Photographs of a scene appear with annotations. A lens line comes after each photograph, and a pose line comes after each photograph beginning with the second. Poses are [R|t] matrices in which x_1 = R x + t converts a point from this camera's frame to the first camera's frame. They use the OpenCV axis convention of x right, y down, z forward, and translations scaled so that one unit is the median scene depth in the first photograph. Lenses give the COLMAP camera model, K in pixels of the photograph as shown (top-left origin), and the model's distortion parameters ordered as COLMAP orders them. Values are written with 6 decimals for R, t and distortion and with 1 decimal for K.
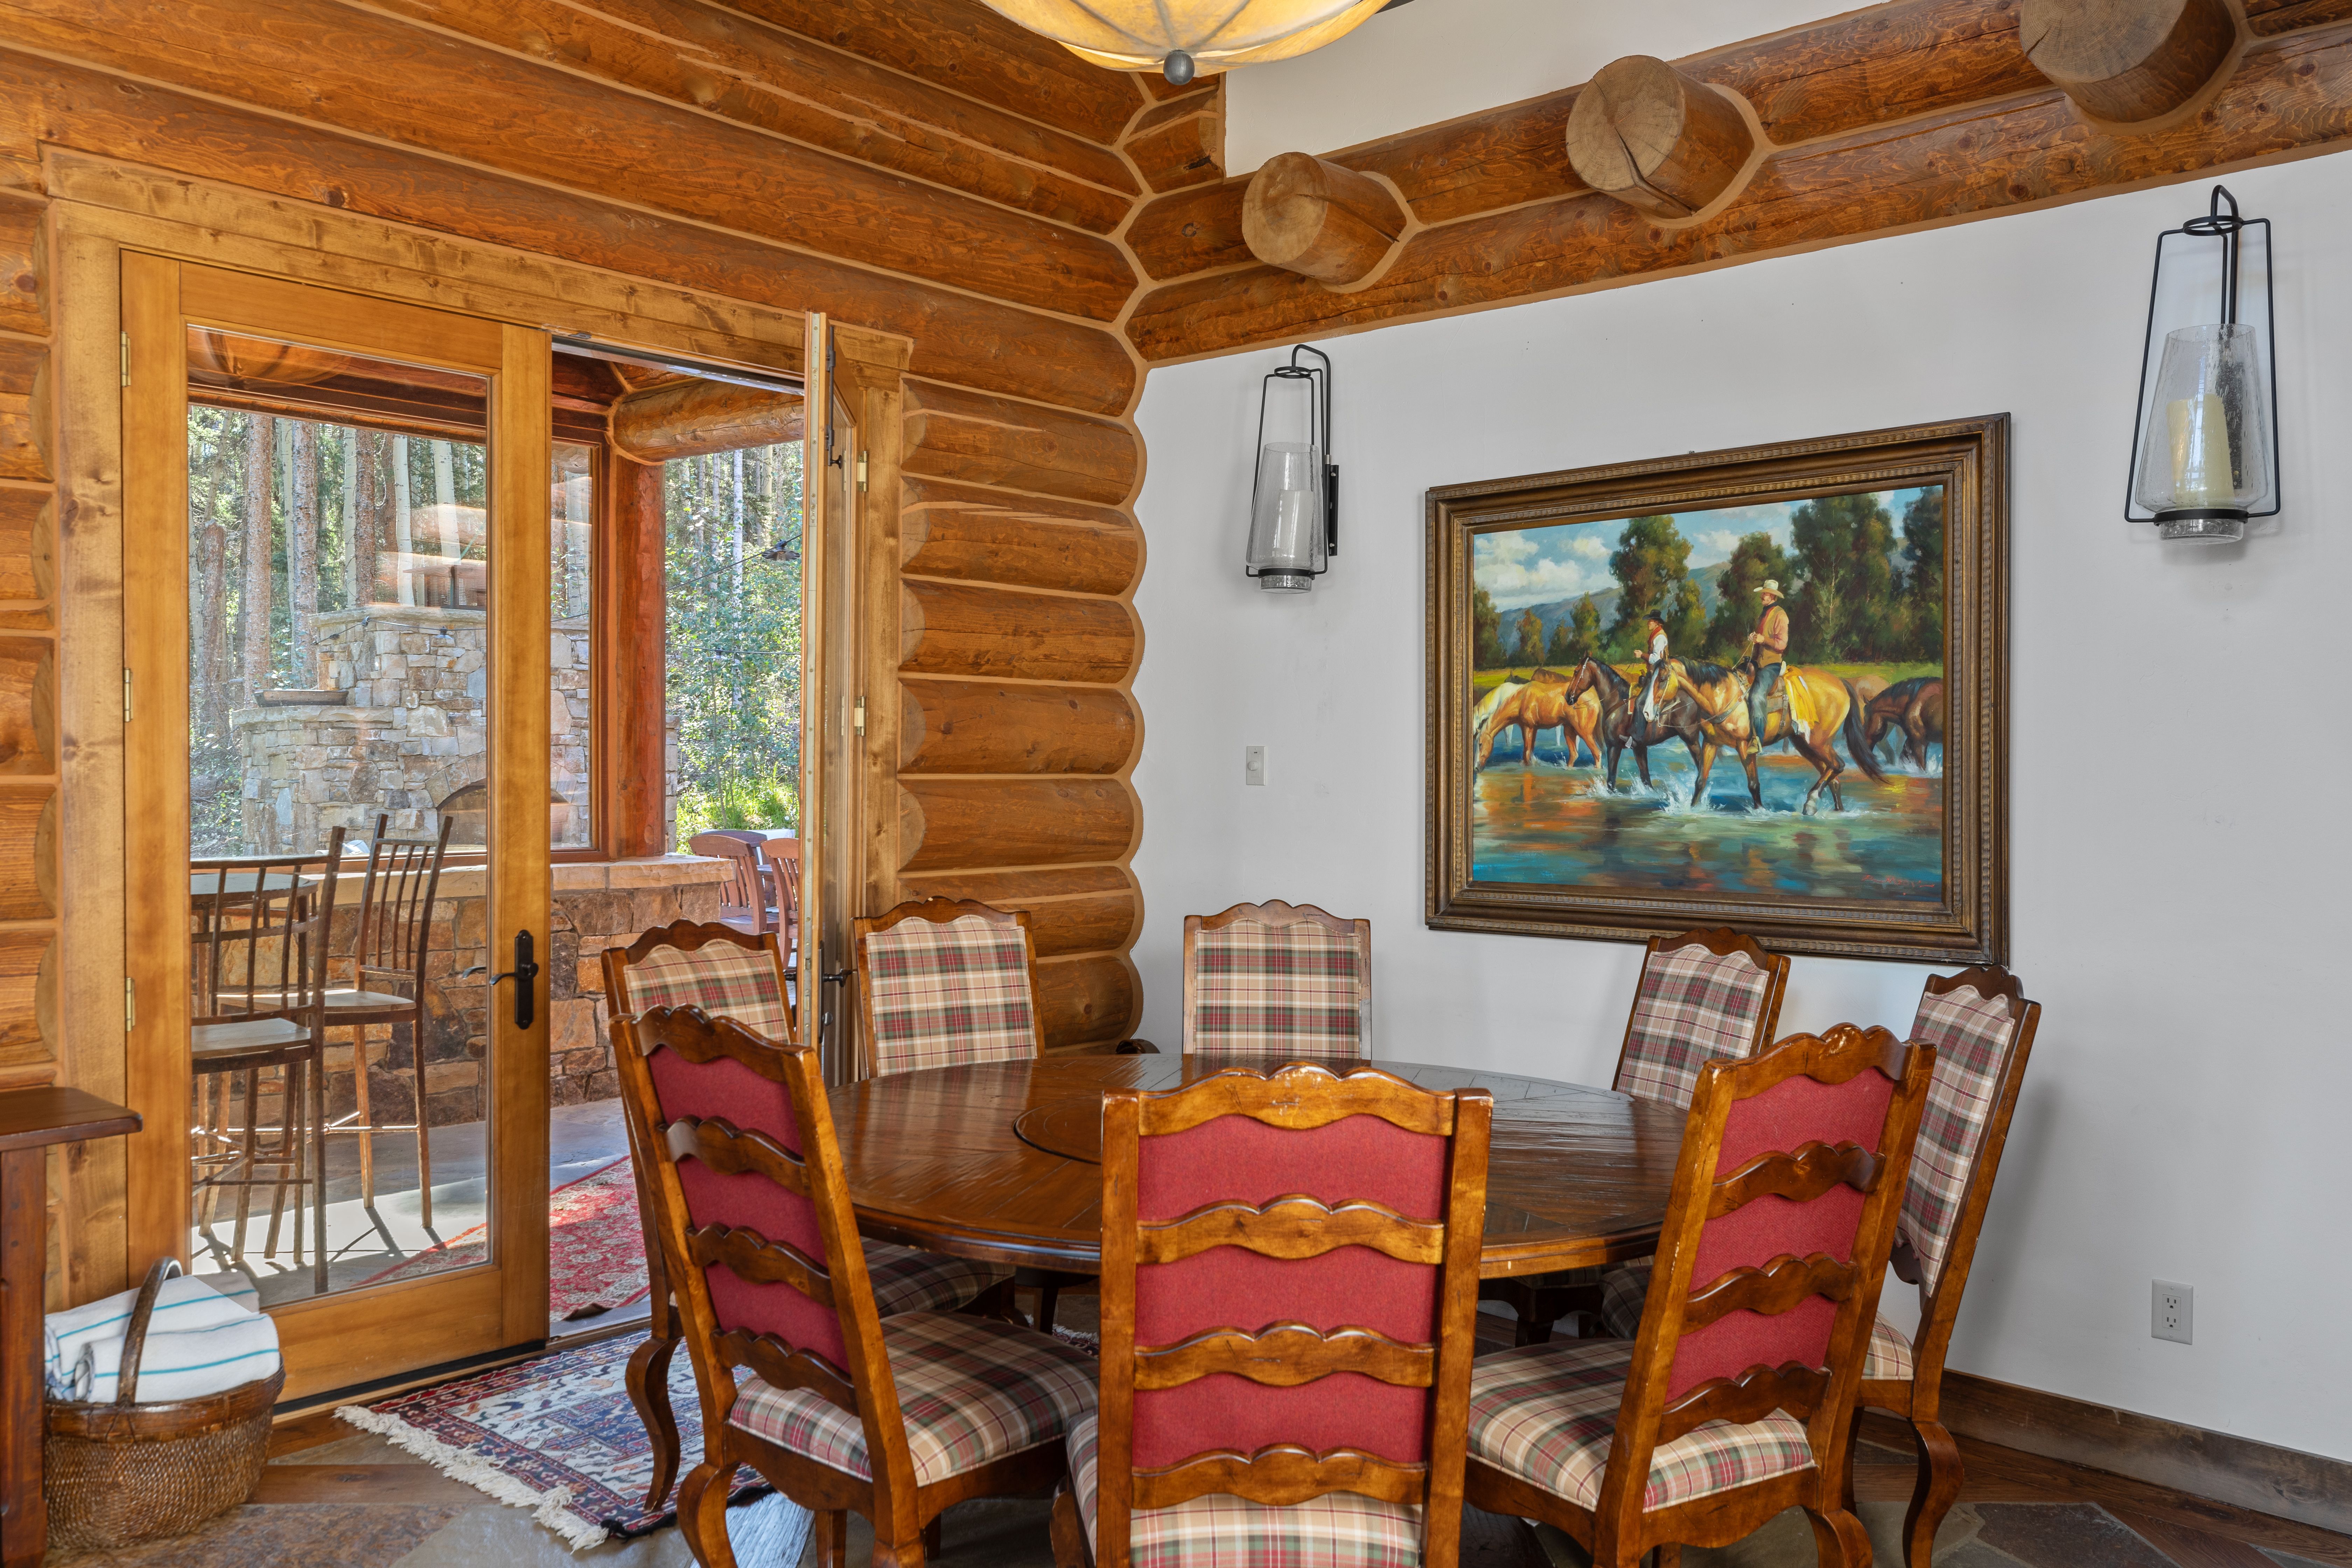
lens RADIAL K [[1871.6, 0, 1179.5], [0, 1871.6, 777.7], [0, 0, 1]] dist [0.025809, -0.004223]
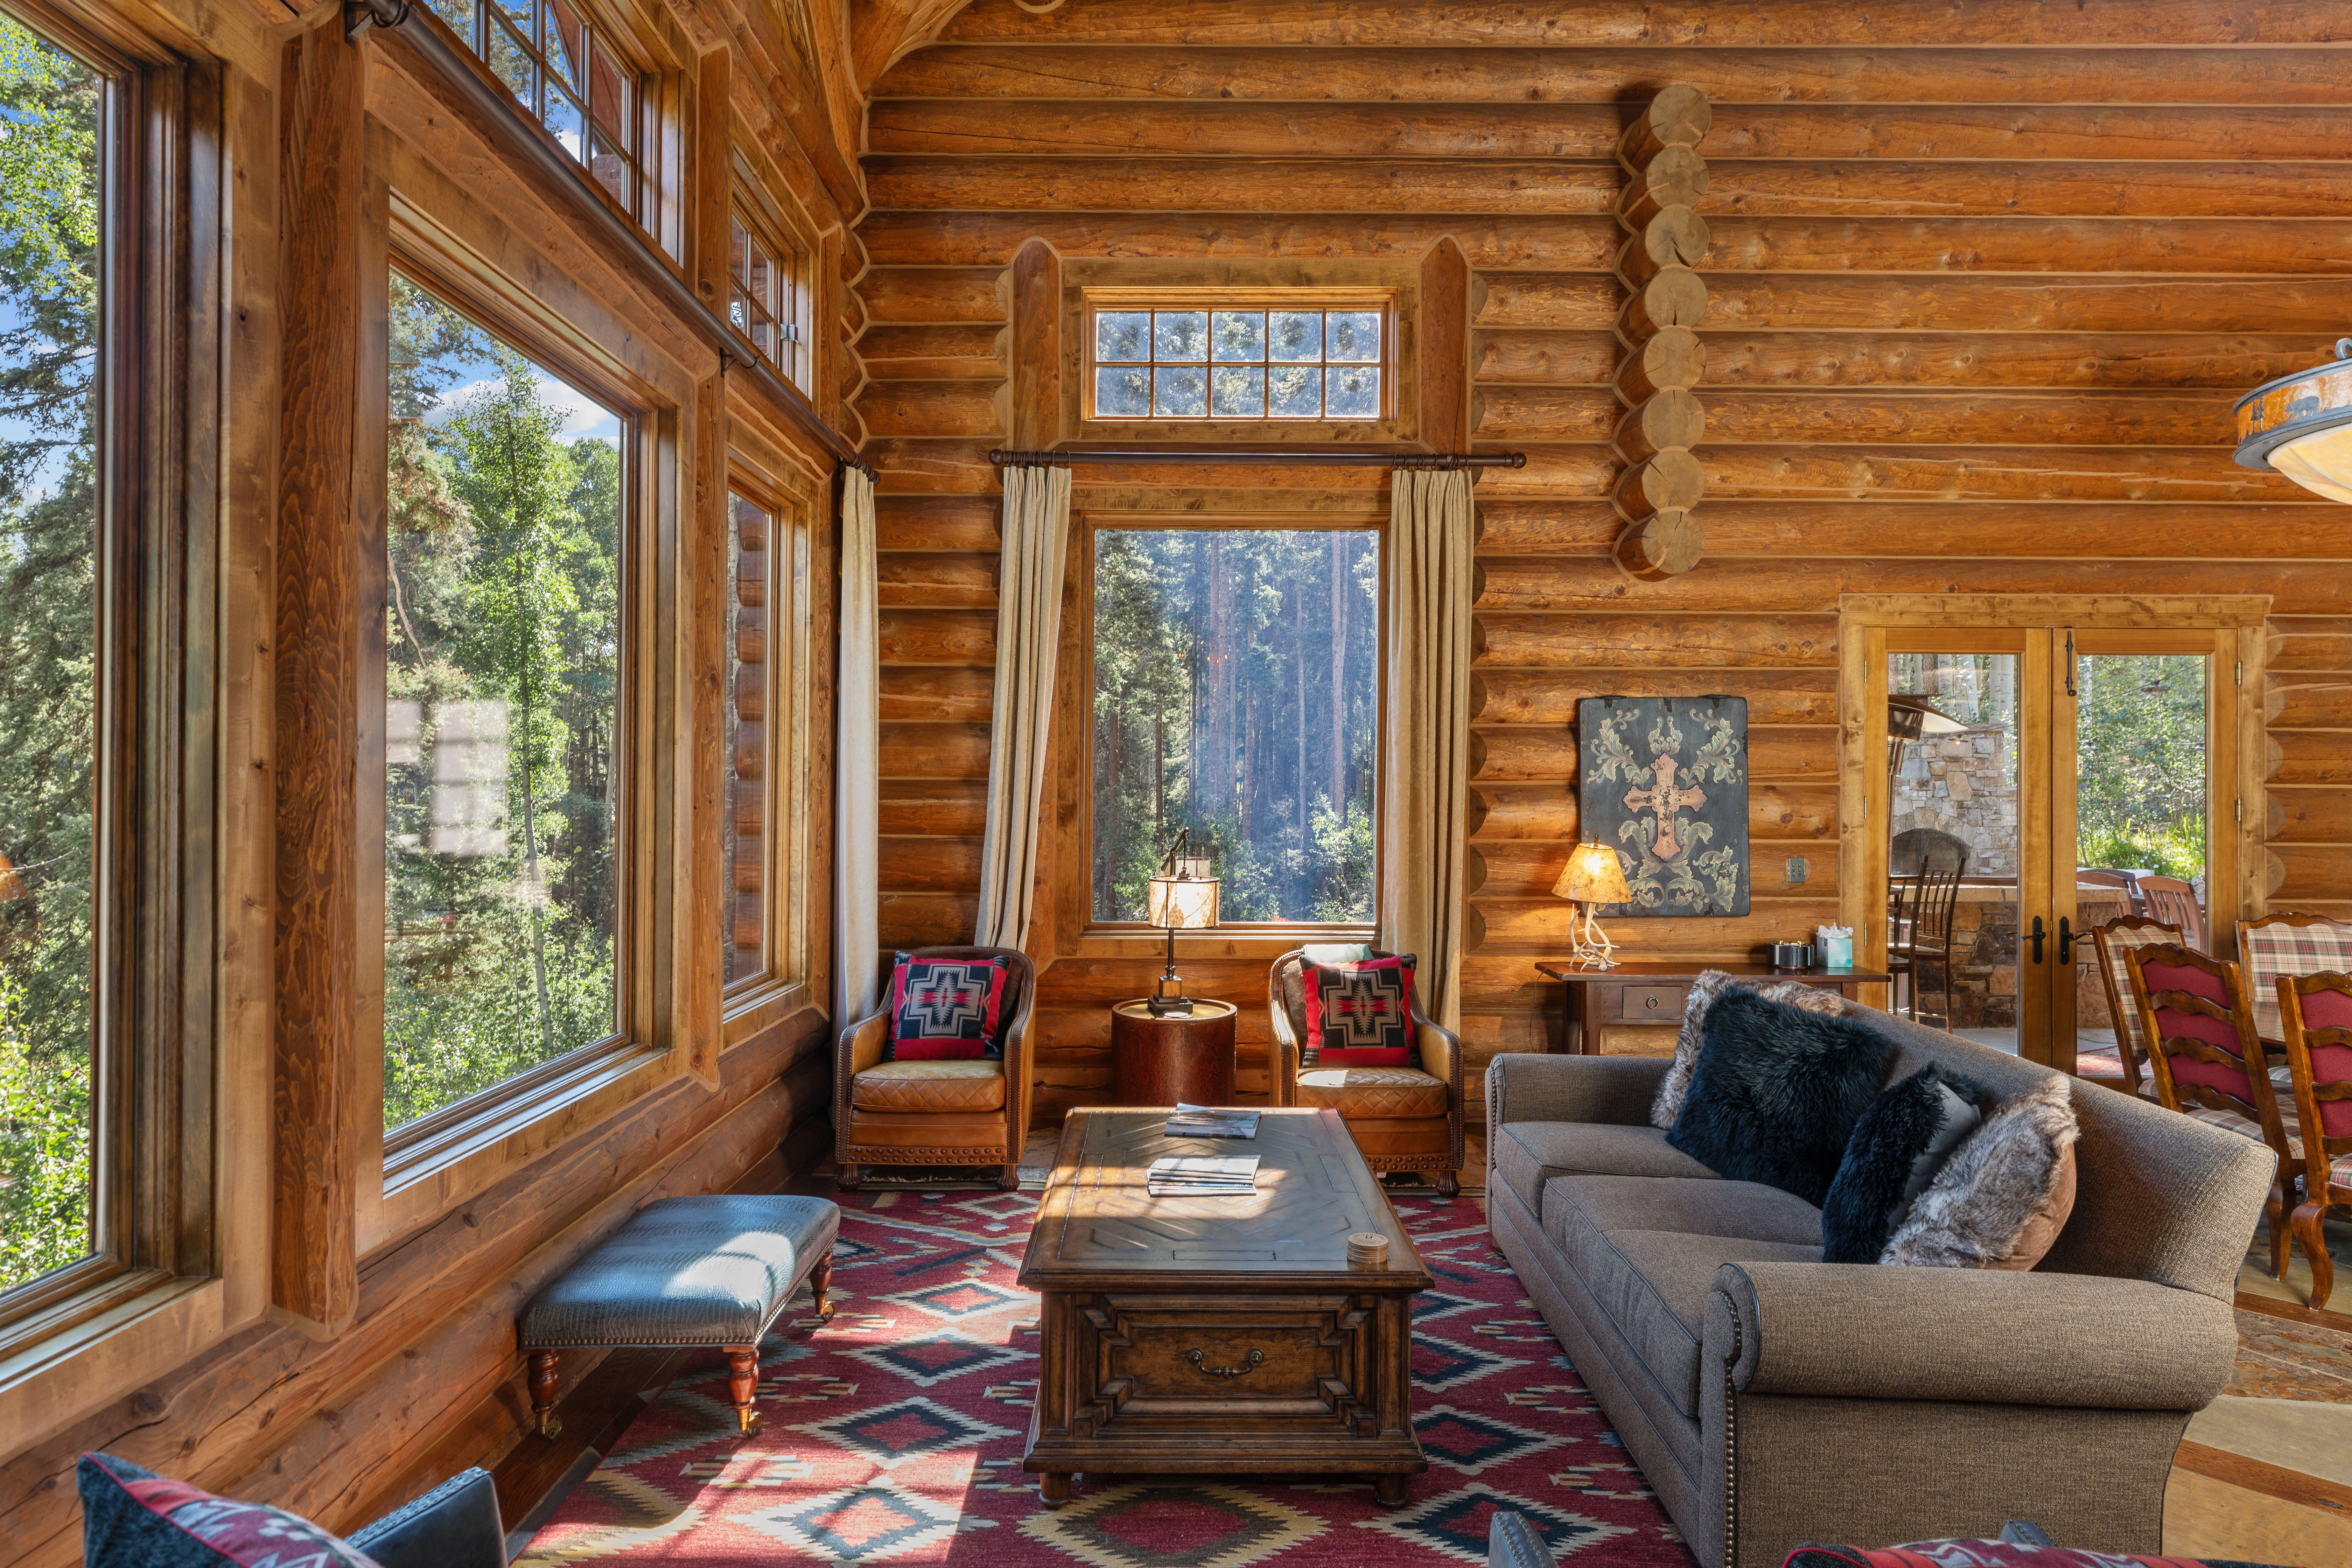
lens RADIAL K [[1358.5, 0, 1180.9], [0, 1358.5, 783.6], [0, 0, 1]] dist [0.017080, -0.000883]
pose [[0.691496, -0.013322, -0.722257, 0.087964], [-0.008594, 0.999607, -0.026665, -0.016164], [0.722329, 0.024646, 0.691110, -0.712664]]
